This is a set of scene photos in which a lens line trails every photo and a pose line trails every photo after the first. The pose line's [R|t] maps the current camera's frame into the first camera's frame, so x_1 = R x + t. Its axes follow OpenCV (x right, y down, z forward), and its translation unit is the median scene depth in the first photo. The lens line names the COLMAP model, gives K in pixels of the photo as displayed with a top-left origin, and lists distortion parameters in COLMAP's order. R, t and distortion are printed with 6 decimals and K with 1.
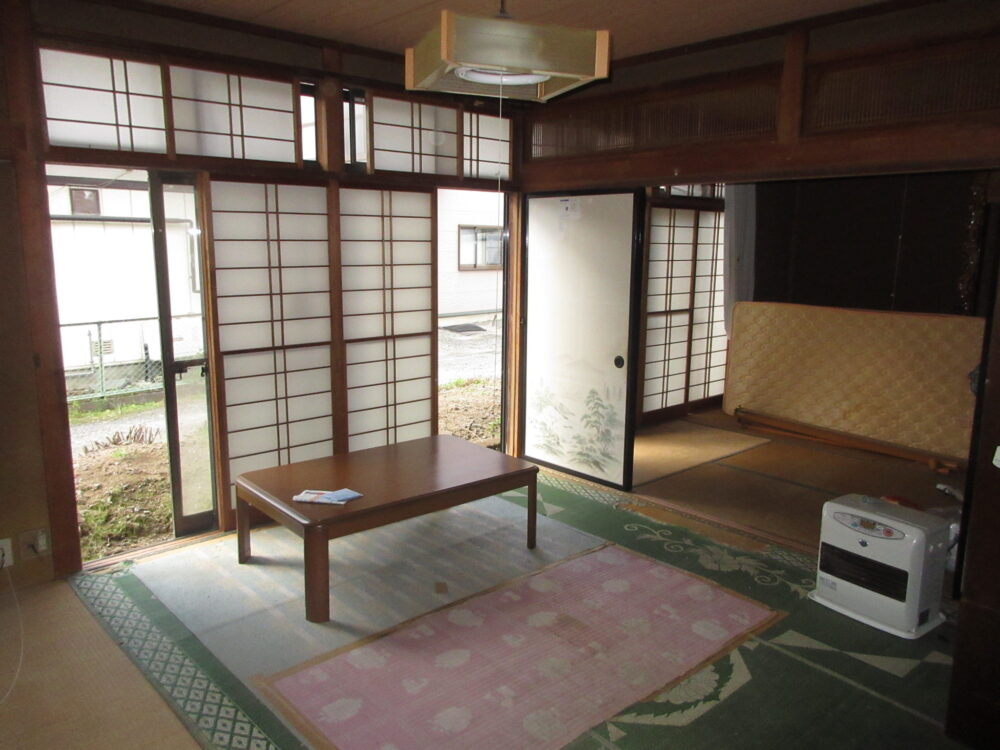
lens RADIAL K [[761.2, 0, 503.5], [0, 761.2, 371.8], [0, 0, 1]] dist [0.029336, 0.001526]
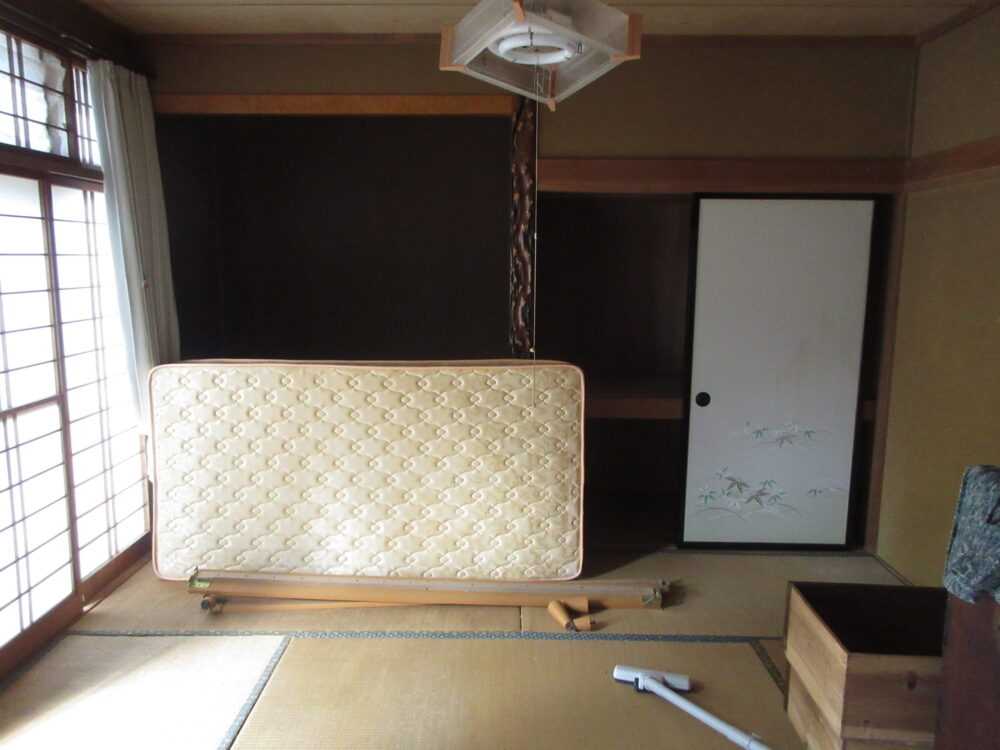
lens RADIAL K [[761.2, 0, 500.6], [0, 761.2, 365.3], [0, 0, 1]] dist [0.029336, 0.001526]
pose [[0.685481, -0.115769, 0.718828, 0.095389], [0.138470, 0.989988, 0.027394, -0.075683], [-0.714802, 0.080758, 0.694648, 0.483122]]
